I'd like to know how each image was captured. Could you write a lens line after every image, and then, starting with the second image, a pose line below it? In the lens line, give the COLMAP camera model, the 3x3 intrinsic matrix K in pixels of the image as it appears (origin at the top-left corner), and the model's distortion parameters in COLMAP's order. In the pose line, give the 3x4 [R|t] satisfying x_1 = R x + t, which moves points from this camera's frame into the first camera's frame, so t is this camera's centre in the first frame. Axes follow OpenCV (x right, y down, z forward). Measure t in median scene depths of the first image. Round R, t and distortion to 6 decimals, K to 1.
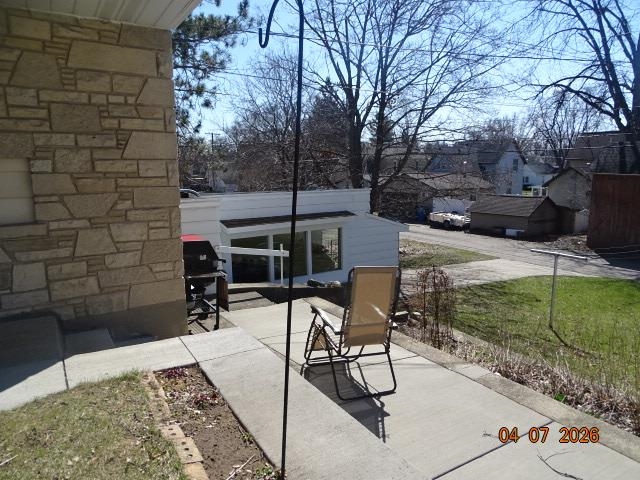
lens RADIAL K [[442.1, 0, 320.0], [0, 442.1, 240.0], [0, 0, 1]] dist [-0.014590, 0.002993]
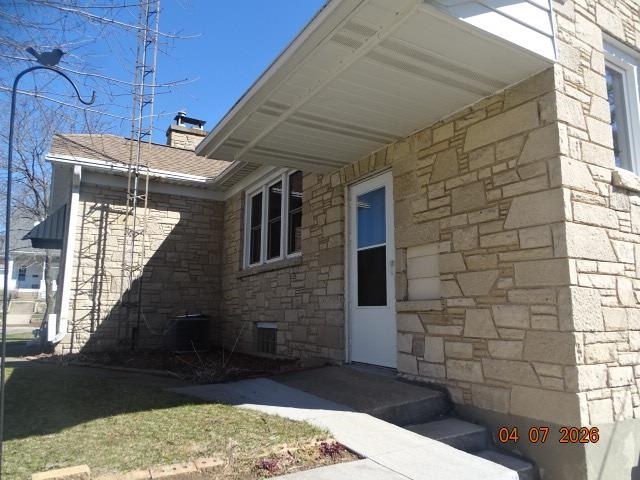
lens RADIAL K [[451.0, 0, 320.0], [0, 451.0, 240.0], [0, 0, 1]] dist [-0.008556, 0.004211]
pose [[-0.018103, -0.144825, -0.989292, 0.442510], [-0.164762, 0.976359, -0.139917, 0.020432], [0.986167, 0.160465, -0.041537, 0.674691]]
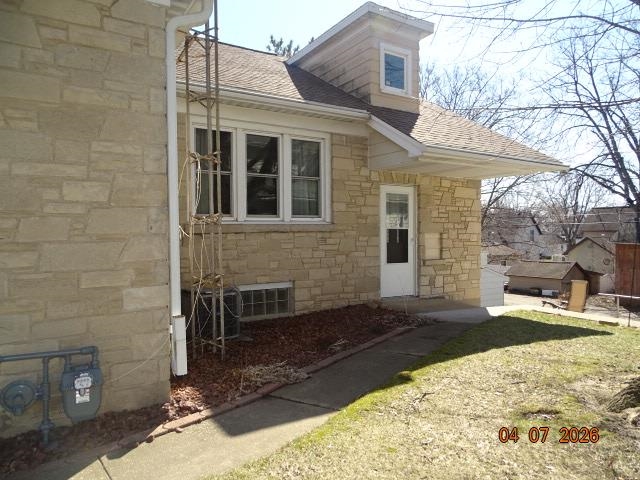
lens RADIAL K [[442.1, 0, 320.0], [0, 442.1, 240.0], [0, 0, 1]] dist [-0.014590, 0.002993]
pose [[0.999895, 0.013372, -0.005542, -1.208601], [-0.014055, 0.988477, -0.150716, 0.216754], [0.003463, 0.150778, 0.988562, -1.325604]]
